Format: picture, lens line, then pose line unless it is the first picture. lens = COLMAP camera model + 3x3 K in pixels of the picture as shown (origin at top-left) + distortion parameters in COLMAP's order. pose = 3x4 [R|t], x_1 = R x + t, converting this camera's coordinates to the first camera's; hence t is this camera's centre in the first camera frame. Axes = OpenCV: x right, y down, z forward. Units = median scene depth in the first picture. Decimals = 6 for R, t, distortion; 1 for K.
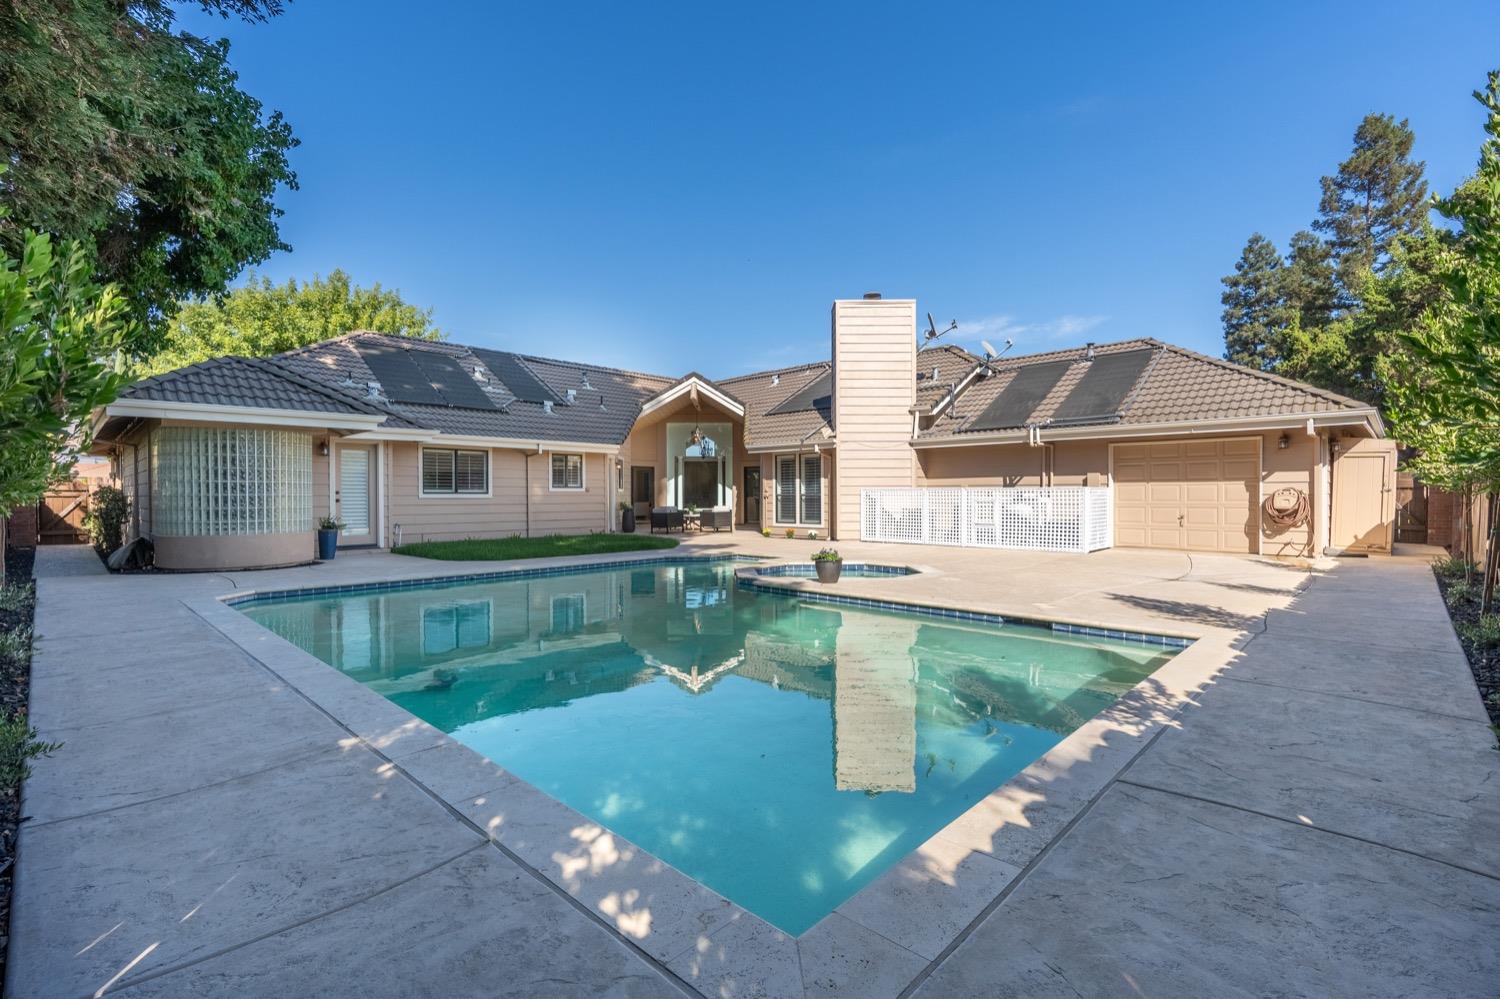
lens RADIAL K [[676.3, 0, 750.0], [0, 676.3, 499.5], [0, 0, 1]] dist [-0.003855, -0.000279]
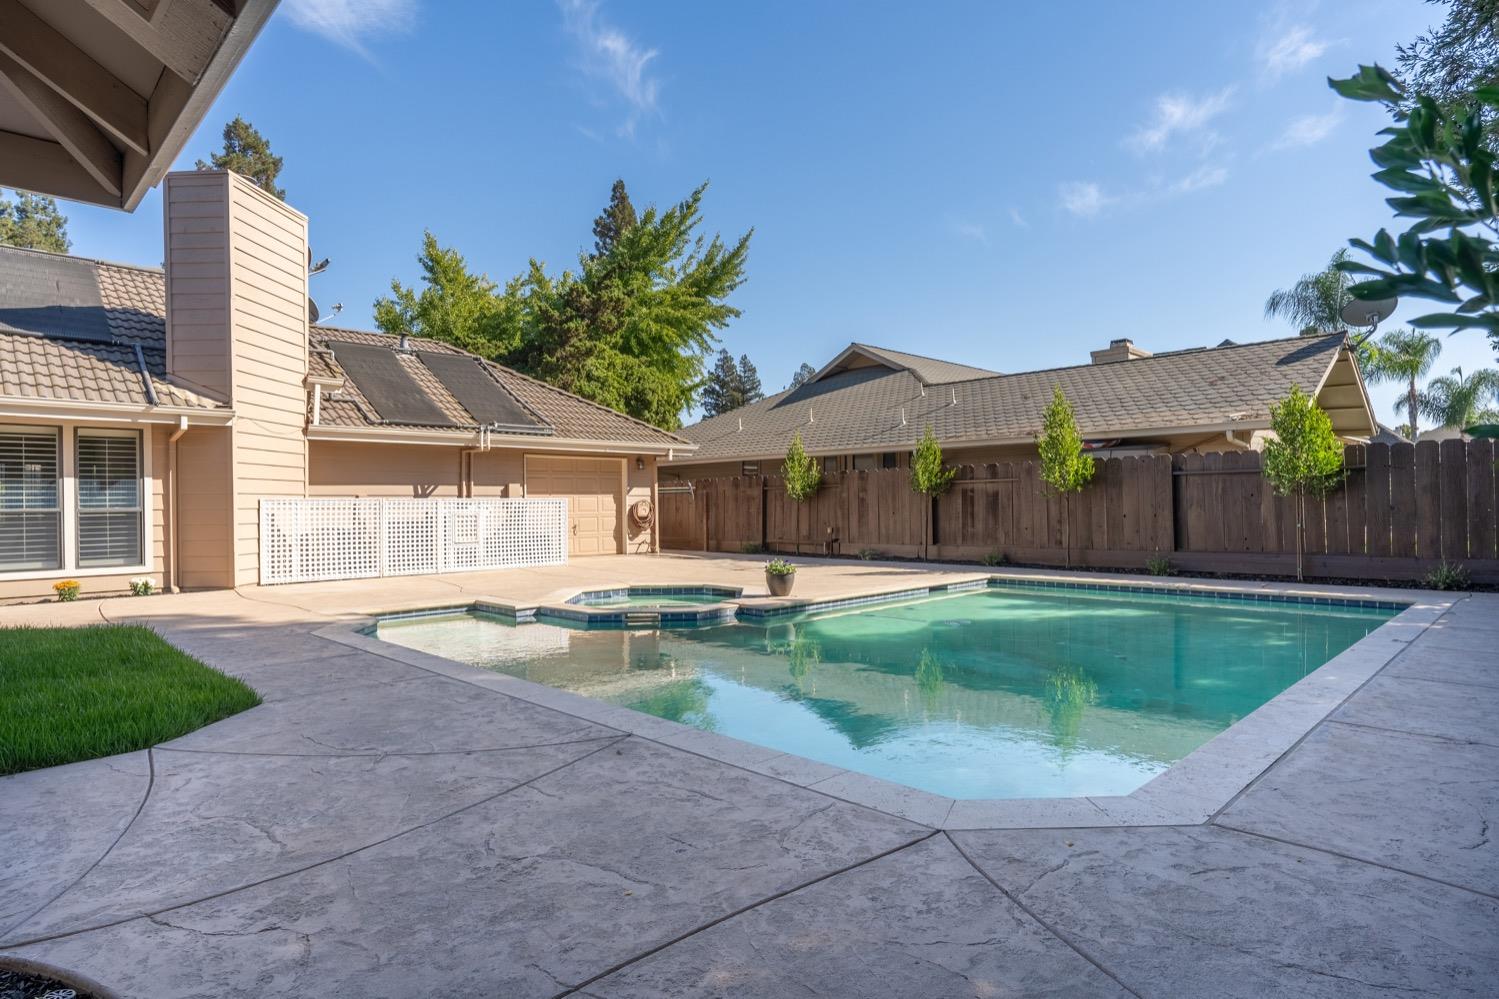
lens RADIAL K [[847.7, 0, 749.5], [0, 847.7, 499.5], [0, 0, 1]] dist [0.002392, 0.000139]
pose [[0.036210, 0.005806, 0.999327, -0.619853], [0.016167, 0.999849, -0.006395, -0.003489], [-0.999213, 0.016388, 0.036110, 0.571862]]
